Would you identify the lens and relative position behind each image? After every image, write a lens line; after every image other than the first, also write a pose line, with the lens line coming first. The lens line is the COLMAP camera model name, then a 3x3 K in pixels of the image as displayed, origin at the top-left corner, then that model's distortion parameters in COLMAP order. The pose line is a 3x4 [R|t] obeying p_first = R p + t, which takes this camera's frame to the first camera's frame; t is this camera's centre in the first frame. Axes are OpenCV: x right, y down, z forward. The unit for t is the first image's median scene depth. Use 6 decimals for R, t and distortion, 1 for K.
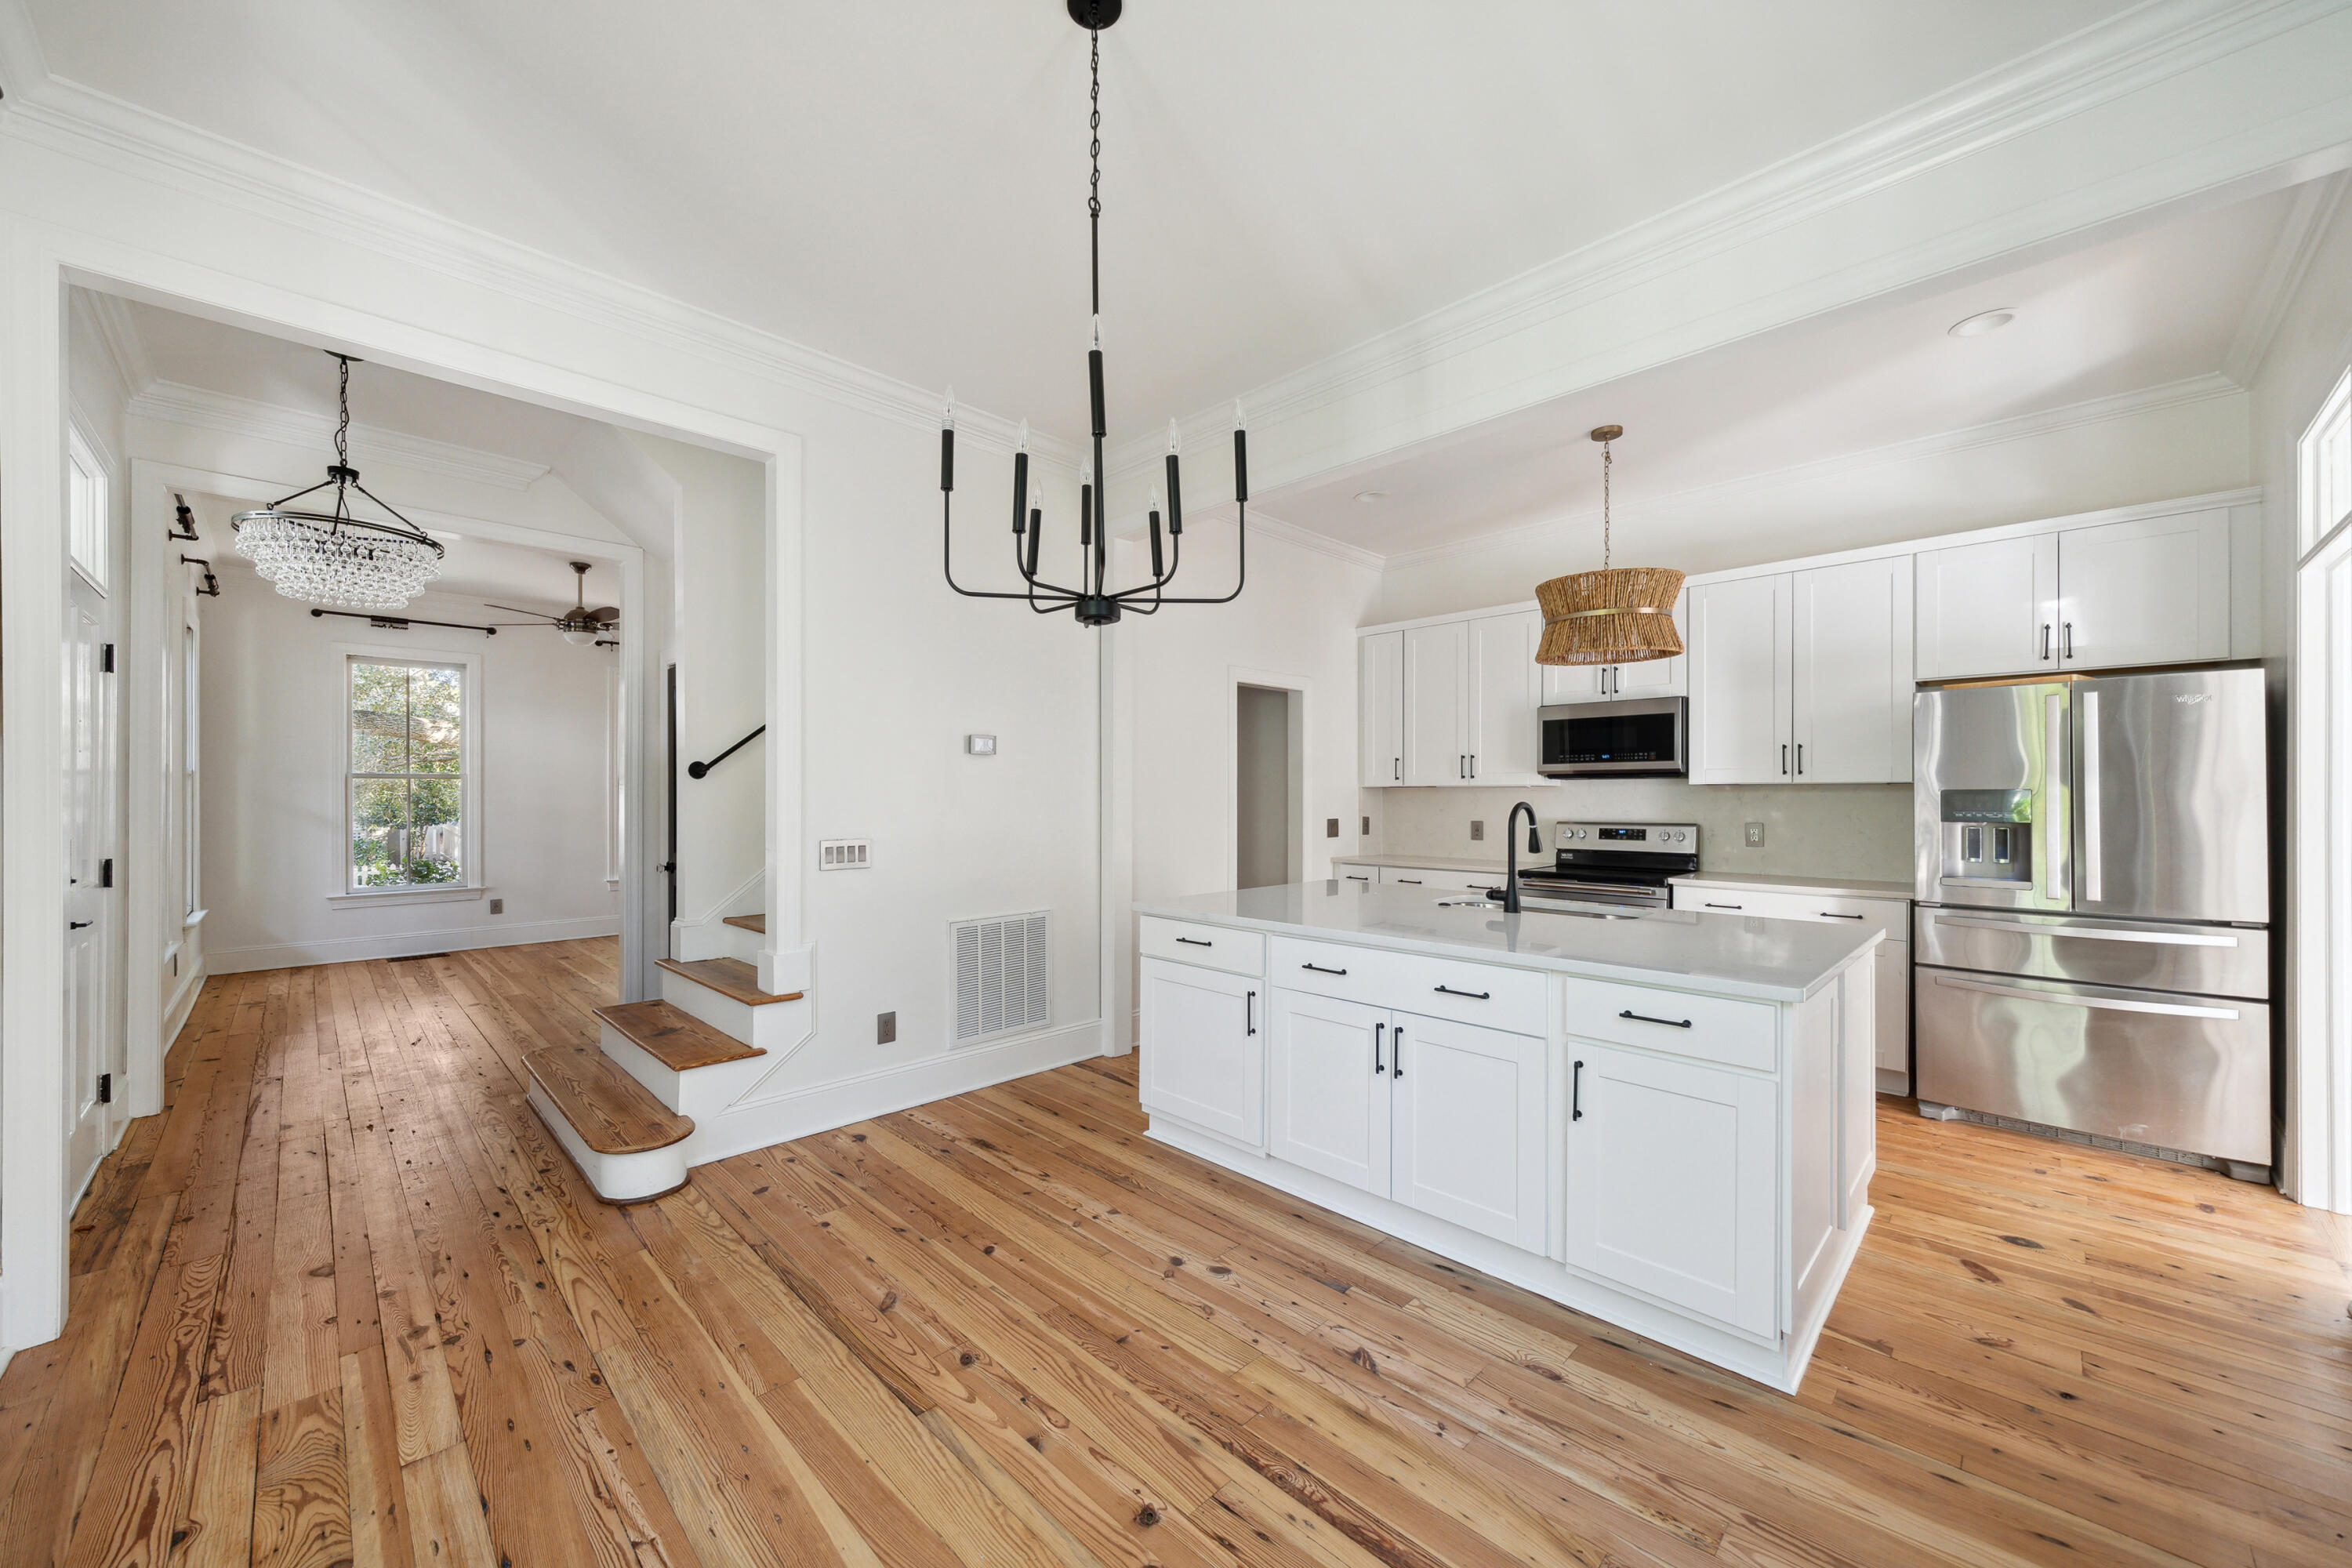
lens RADIAL K [[879.5, 0, 1150.2], [0, 879.5, 790.4], [0, 0, 1]] dist [0.000755, 0.000413]
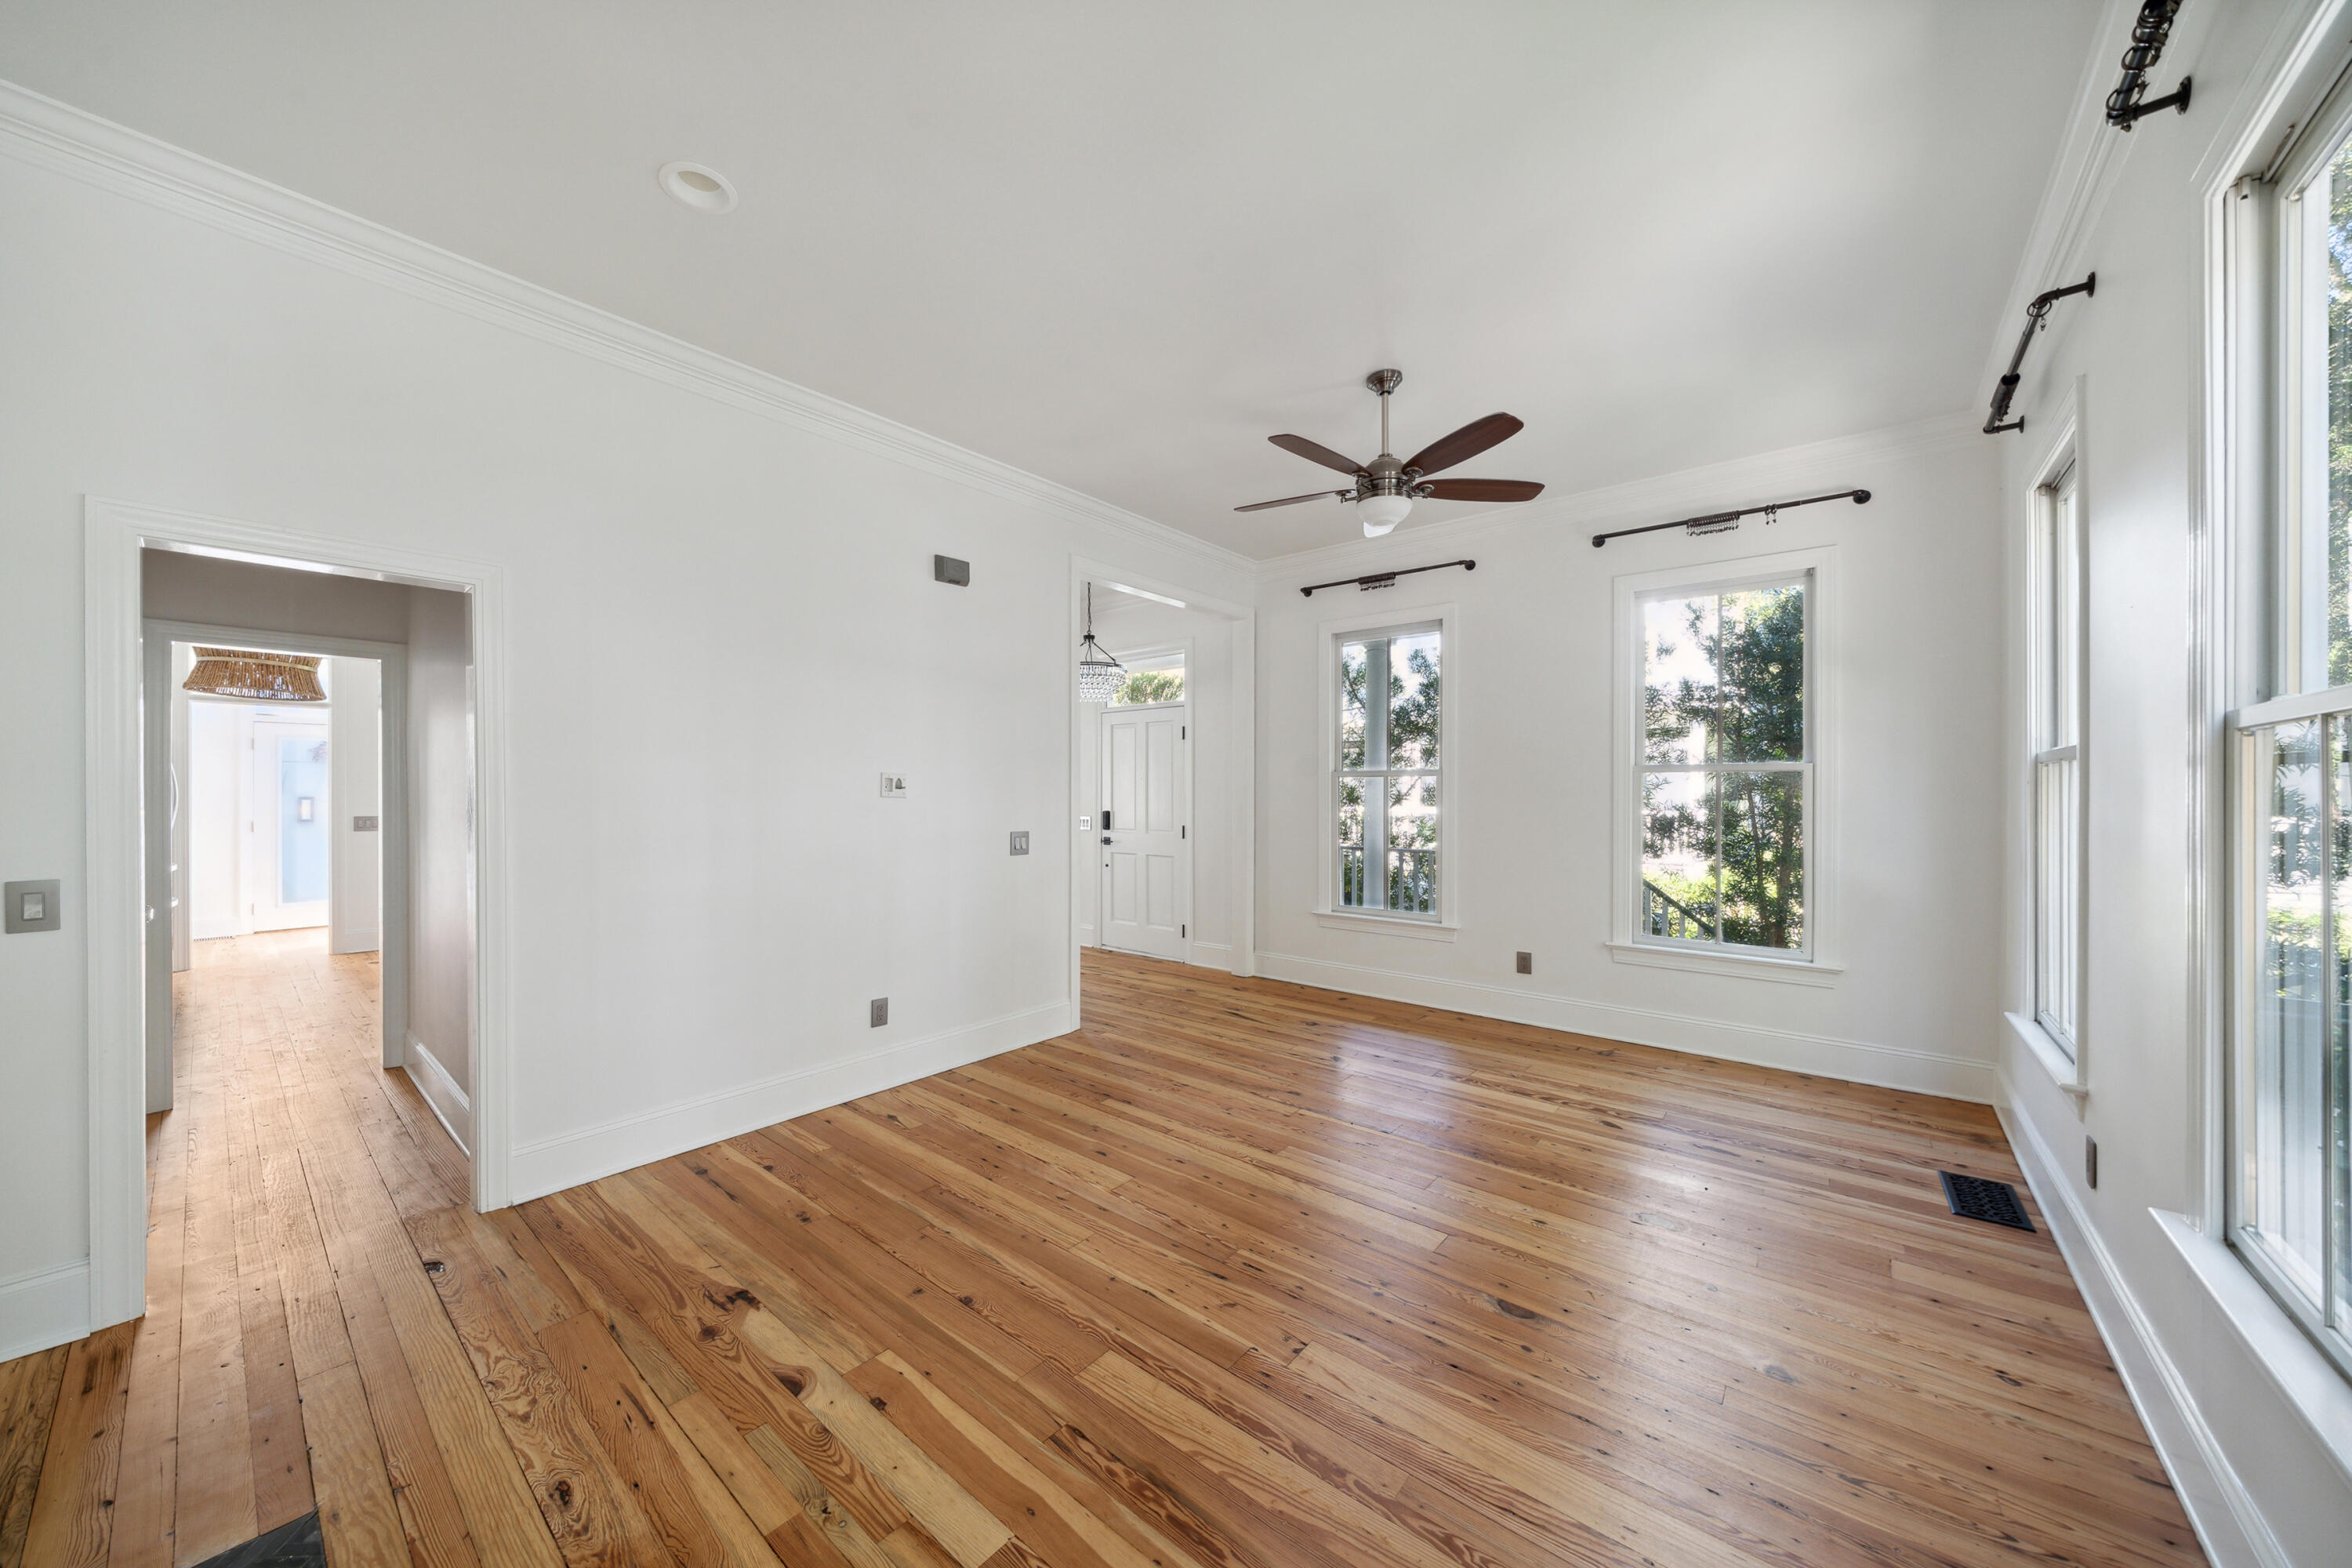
lens RADIAL K [[816.1, 0, 1144.7], [0, 816.1, 792.6], [0, 0, 1]] dist [-0.002502, -0.000170]
pose [[-0.995721, 0.001657, -0.092399, -0.484238], [0.001697, 0.999998, -0.000358, 0.000051], [0.092398, -0.000513, -0.995722, 1.593500]]
